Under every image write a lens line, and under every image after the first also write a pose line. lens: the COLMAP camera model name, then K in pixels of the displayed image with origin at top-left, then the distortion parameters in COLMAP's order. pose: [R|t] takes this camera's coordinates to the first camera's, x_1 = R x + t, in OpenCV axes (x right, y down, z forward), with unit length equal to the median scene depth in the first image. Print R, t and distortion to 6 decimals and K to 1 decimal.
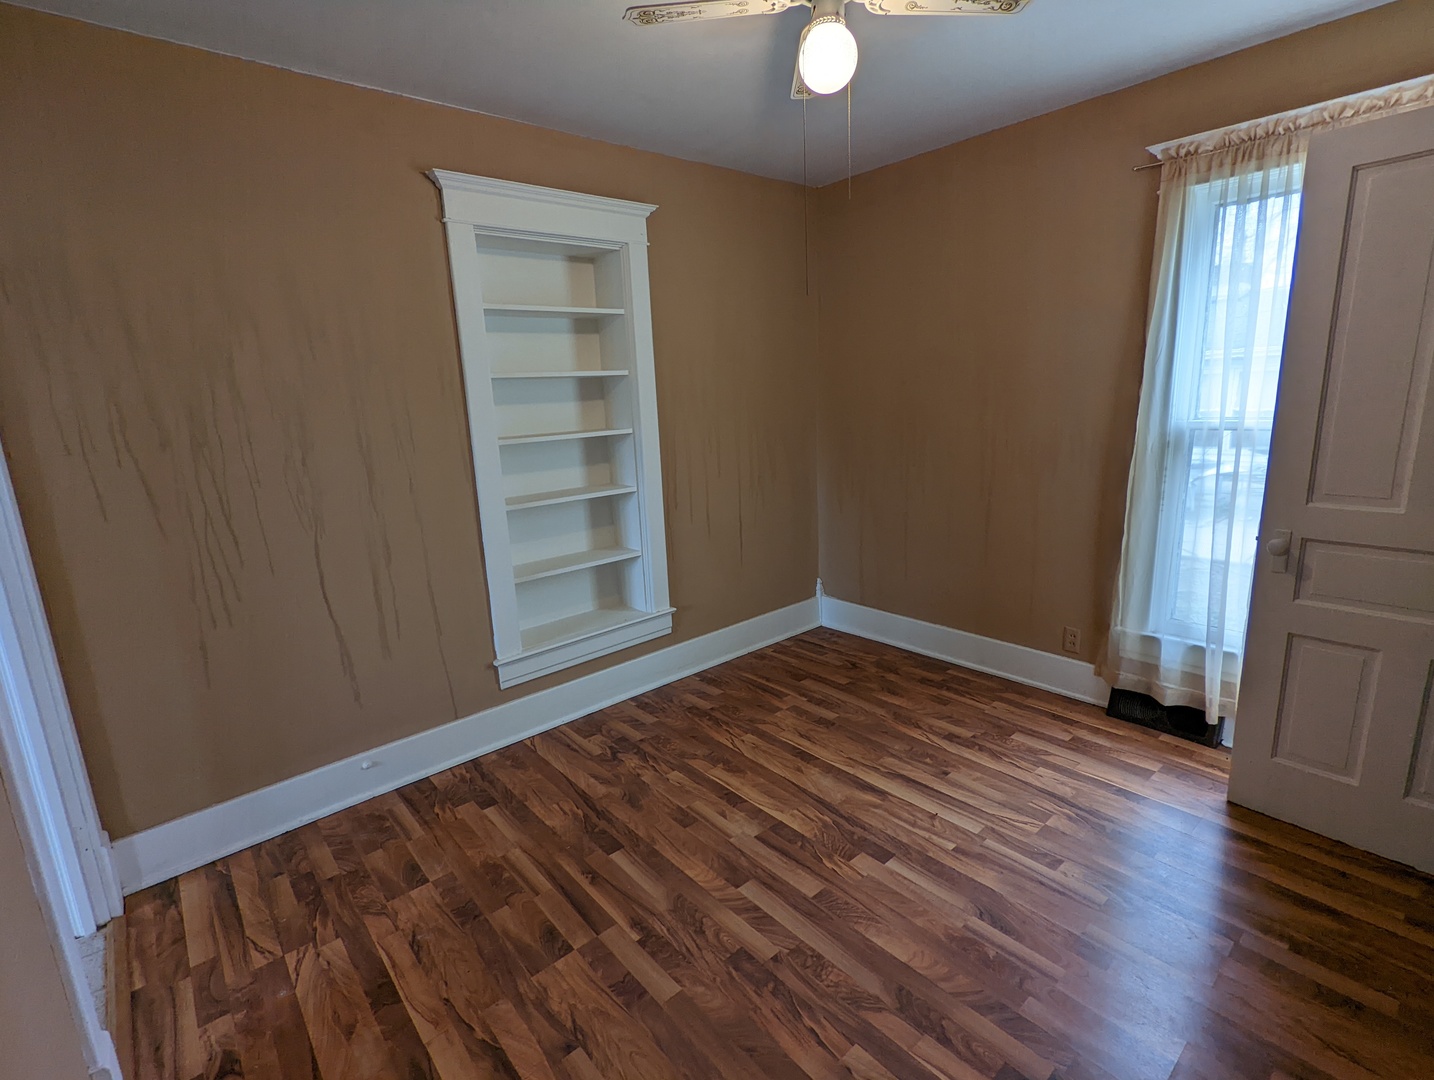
lens RADIAL K [[684.1, 0, 703.5], [0, 684.1, 541.6], [0, 0, 1]] dist [0.005434, -0.000140]
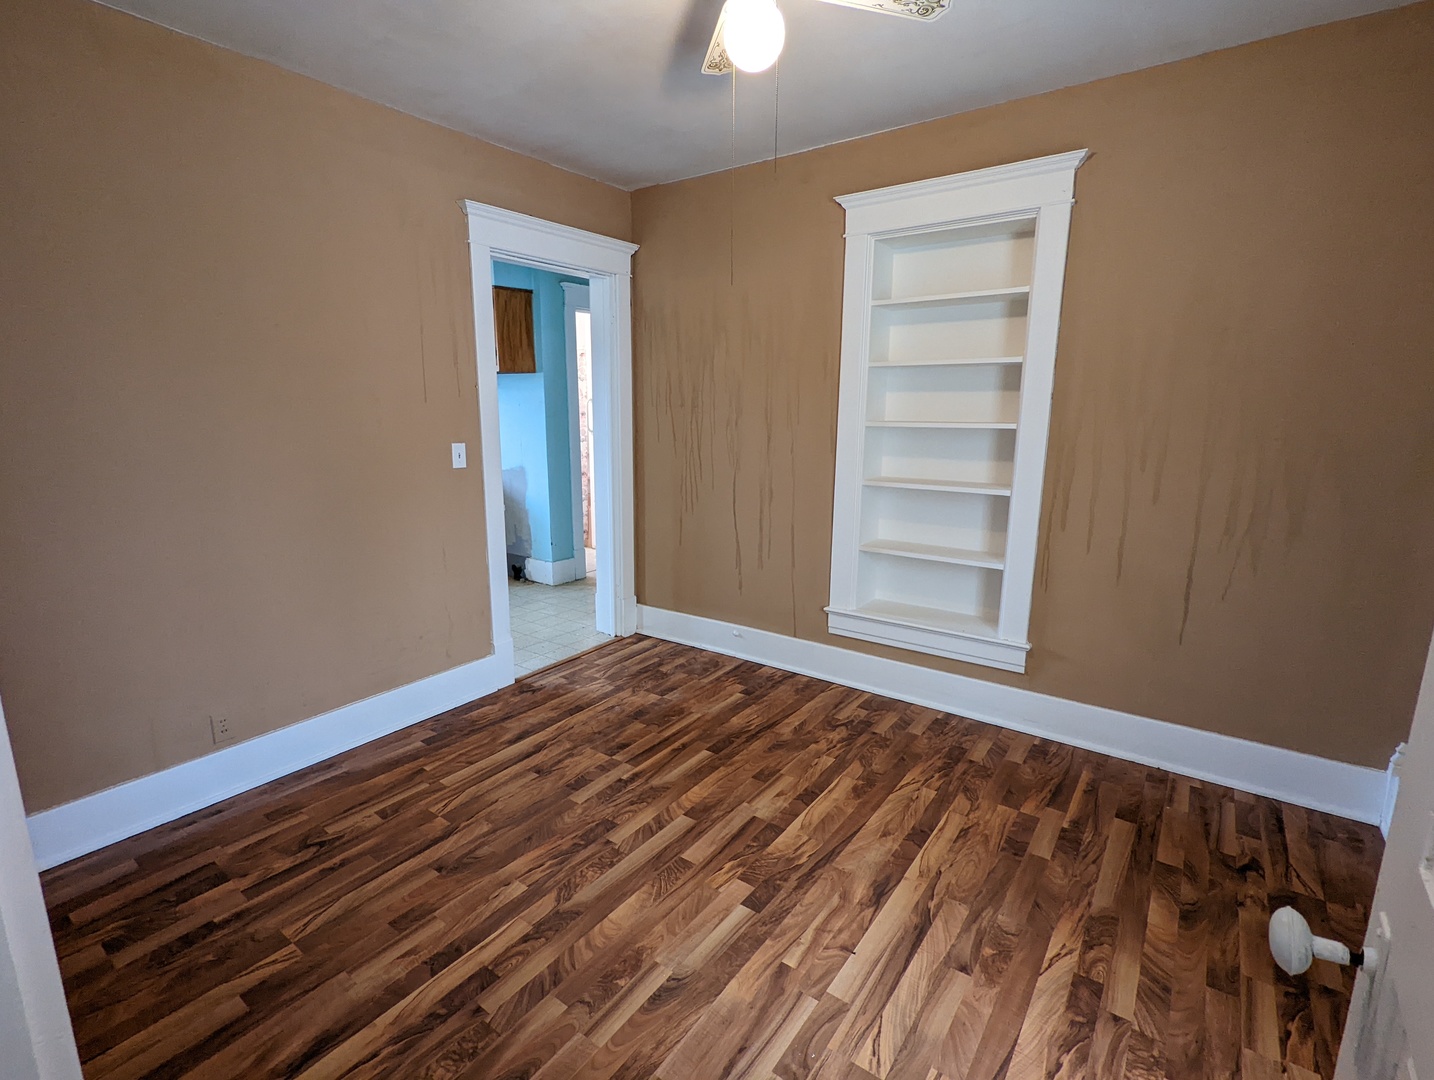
lens RADIAL K [[680.4, 0, 713.8], [0, 680.4, 539.4], [0, 0, 1]] dist [0.003381, -0.002610]
pose [[0.233951, 0.237998, -0.942669, 0.921356], [-0.222596, 0.956934, 0.186356, -0.140748], [0.946424, 0.166236, 0.276853, 0.592900]]
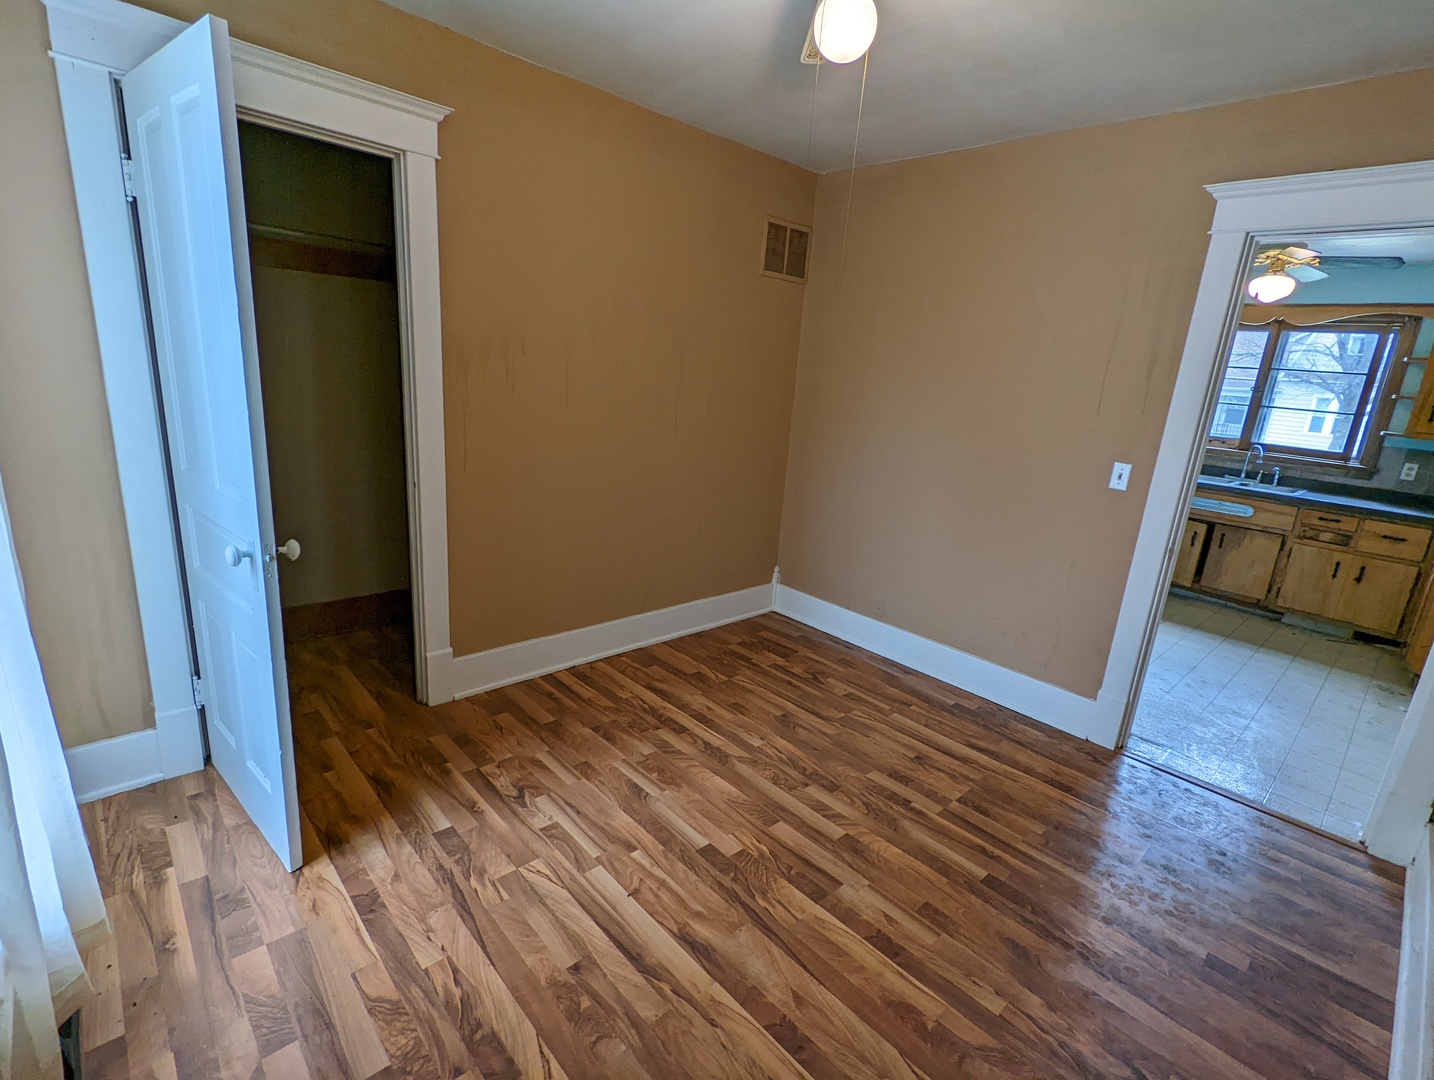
lens RADIAL K [[680.4, 0, 713.8], [0, 680.4, 539.4], [0, 0, 1]] dist [0.003381, -0.002610]
pose [[-0.998239, -0.017843, -0.056569, 0.300954], [-0.041778, 0.888500, 0.456971, -0.367780], [0.042108, 0.458530, -0.887681, 1.576184]]
